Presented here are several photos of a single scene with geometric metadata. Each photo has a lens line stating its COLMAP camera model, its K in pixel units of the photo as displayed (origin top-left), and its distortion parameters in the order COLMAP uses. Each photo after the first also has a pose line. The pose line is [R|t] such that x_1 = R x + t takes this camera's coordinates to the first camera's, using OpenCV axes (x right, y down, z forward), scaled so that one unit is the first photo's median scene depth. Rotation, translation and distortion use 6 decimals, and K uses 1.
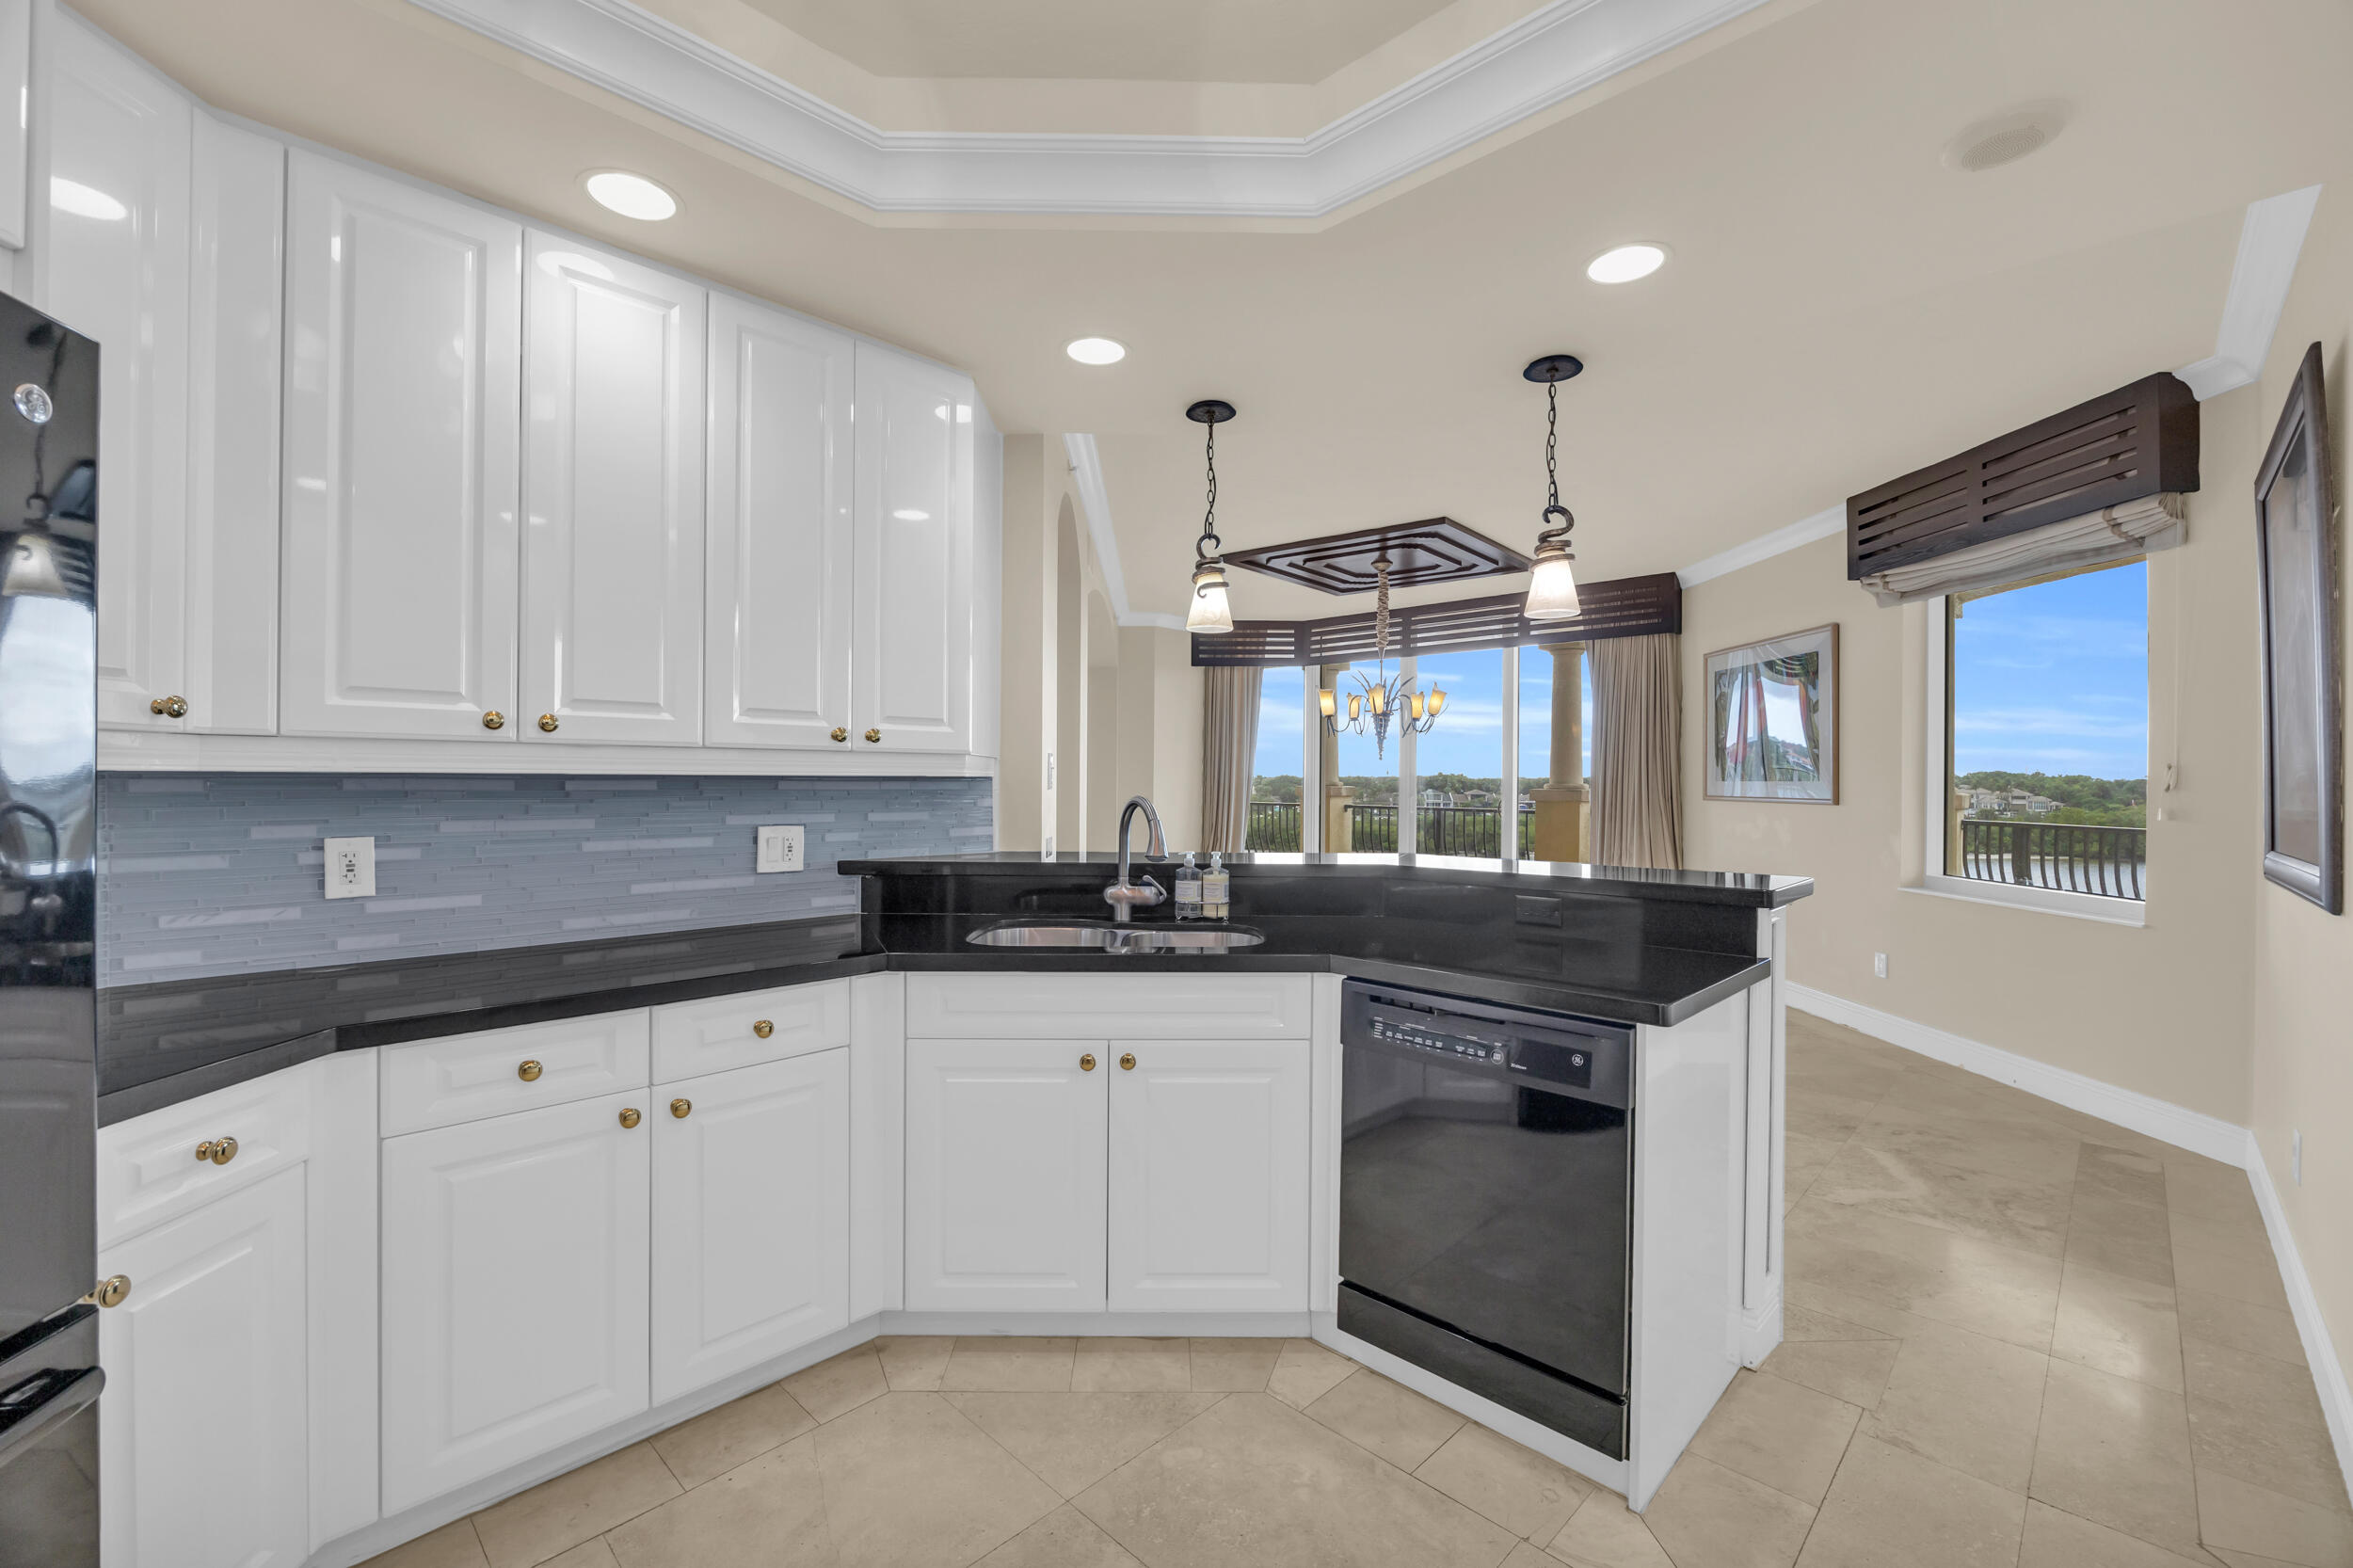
lens RADIAL K [[987.2, 0, 1176.5], [0, 987.2, 784.0], [0, 0, 1]] dist [-0.015020, 0.000140]
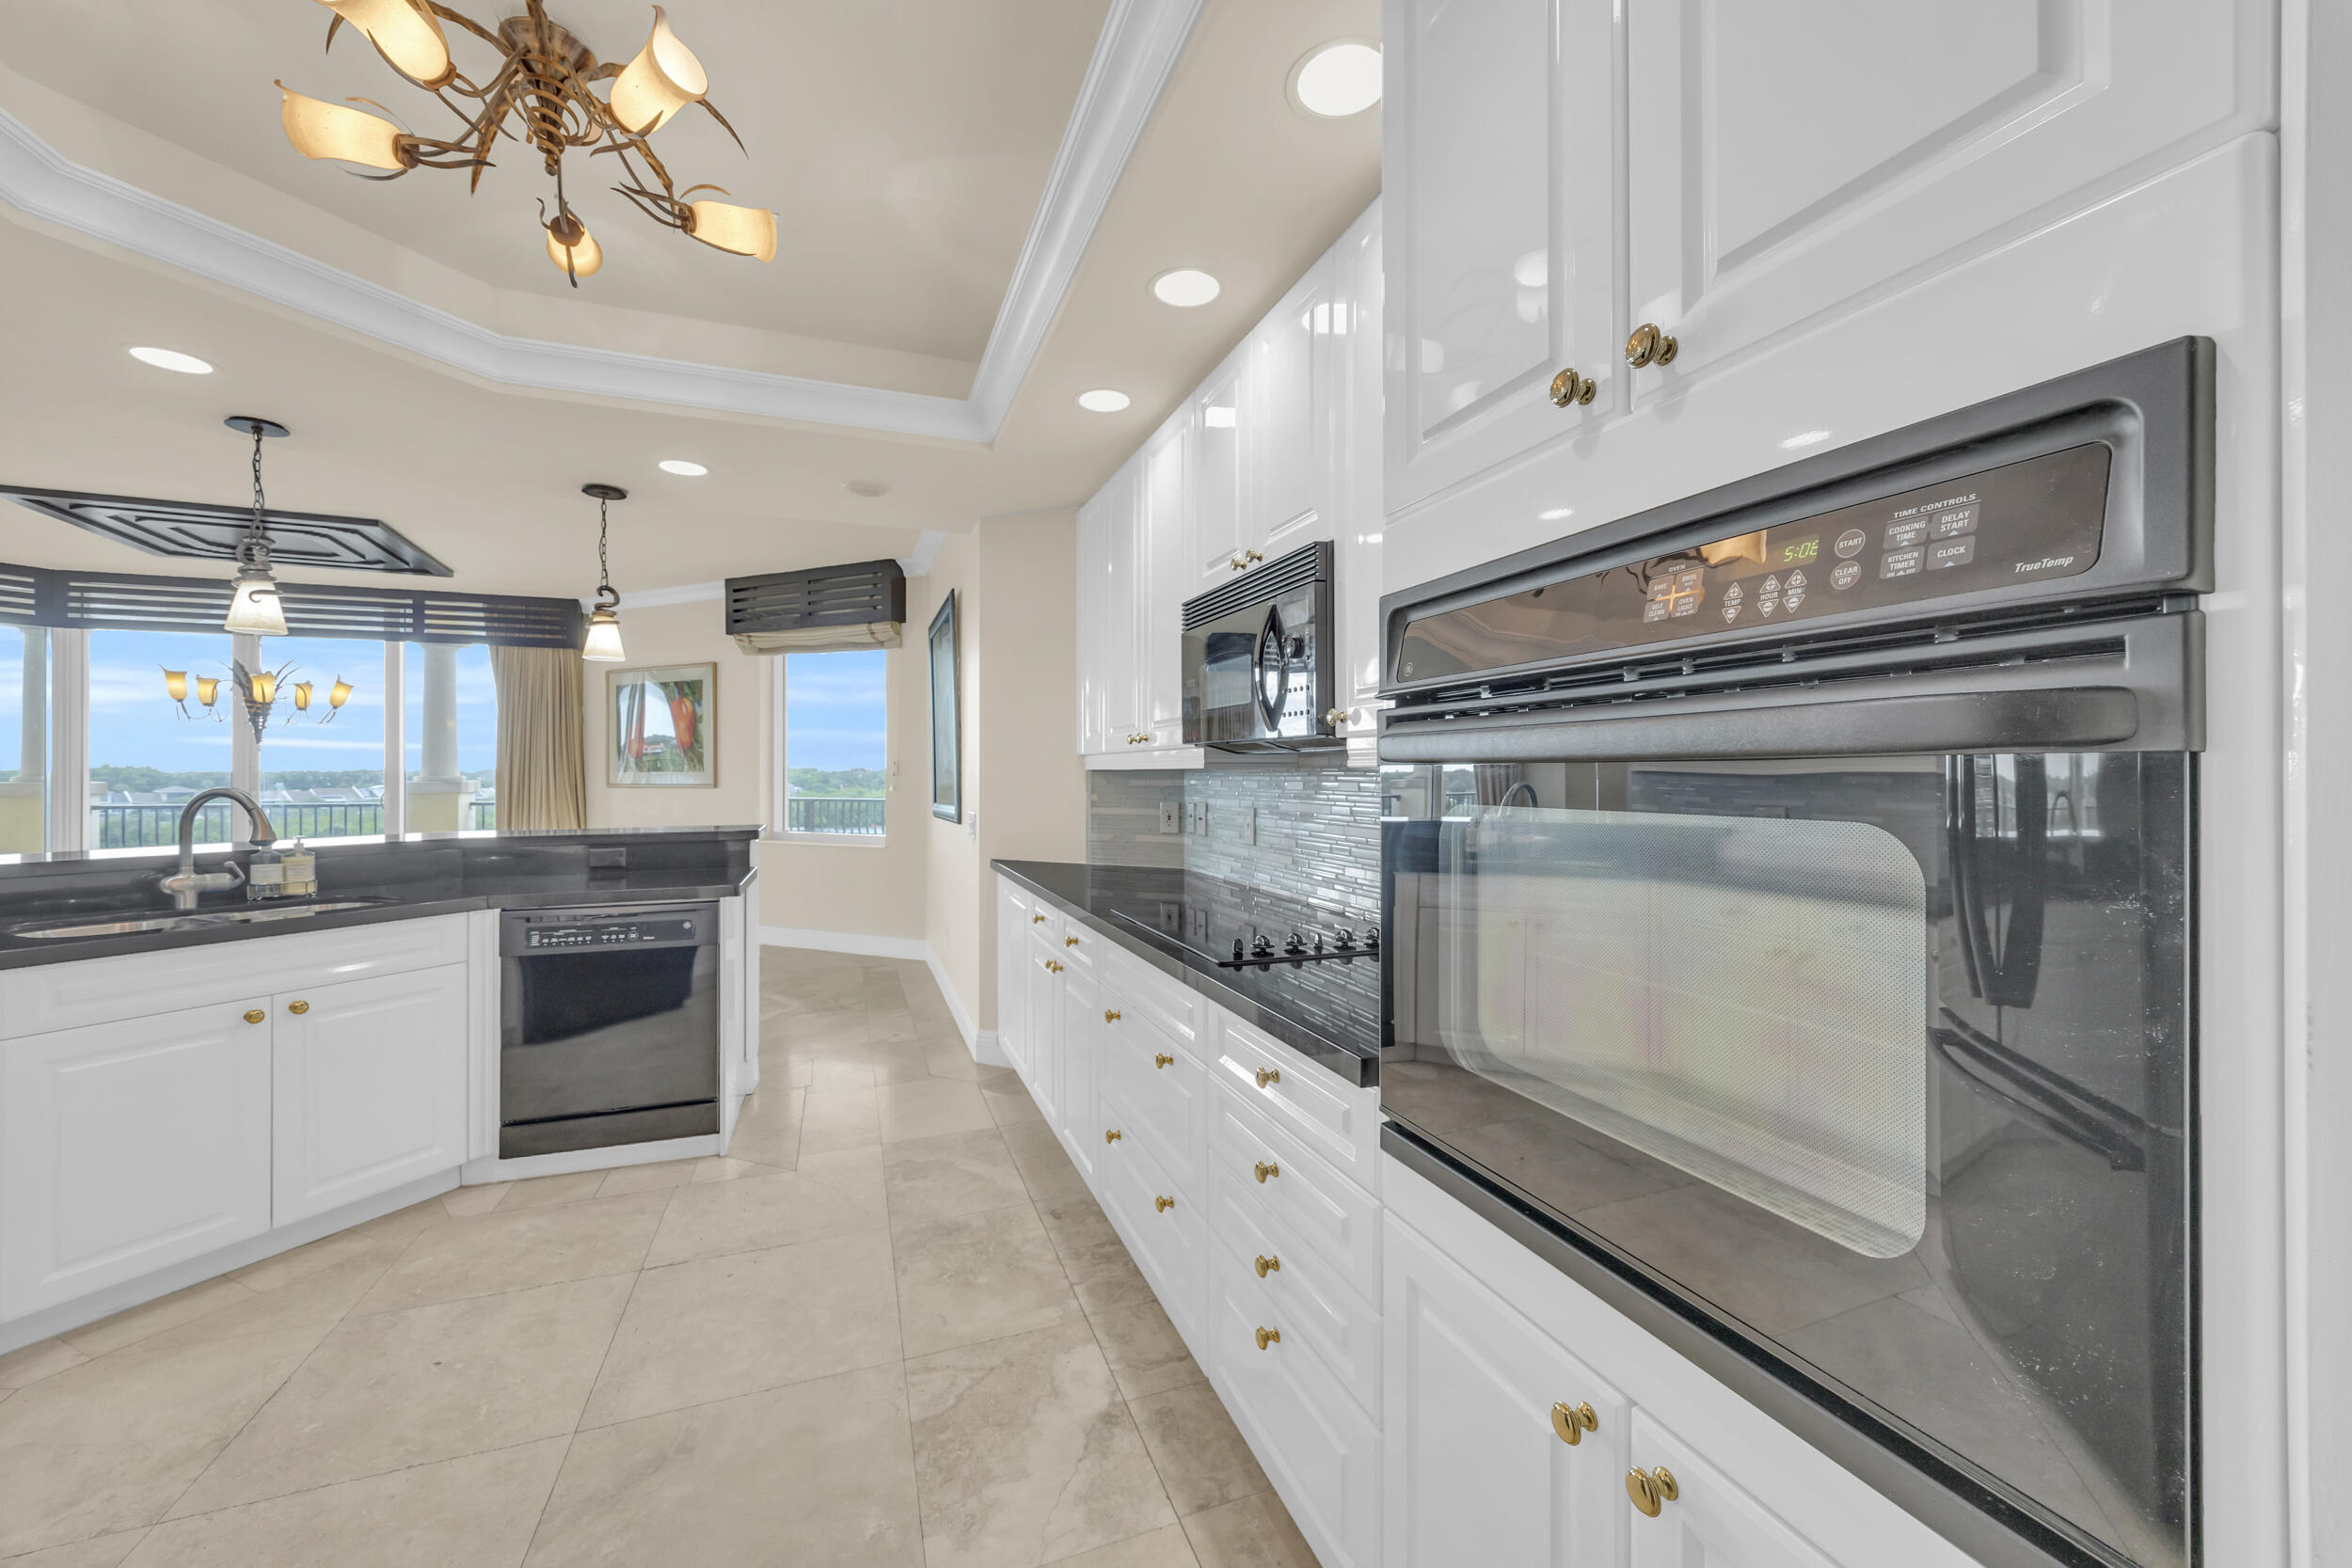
lens RADIAL K [[901.4, 0, 1178.0], [0, 901.4, 770.2], [0, 0, 1]] dist [-0.002447, -0.000073]
pose [[0.422487, -0.004151, 0.906359, -0.465511], [0.008908, 0.999960, 0.000427, 0.002035], [-0.906325, 0.007894, 0.422507, -0.341160]]
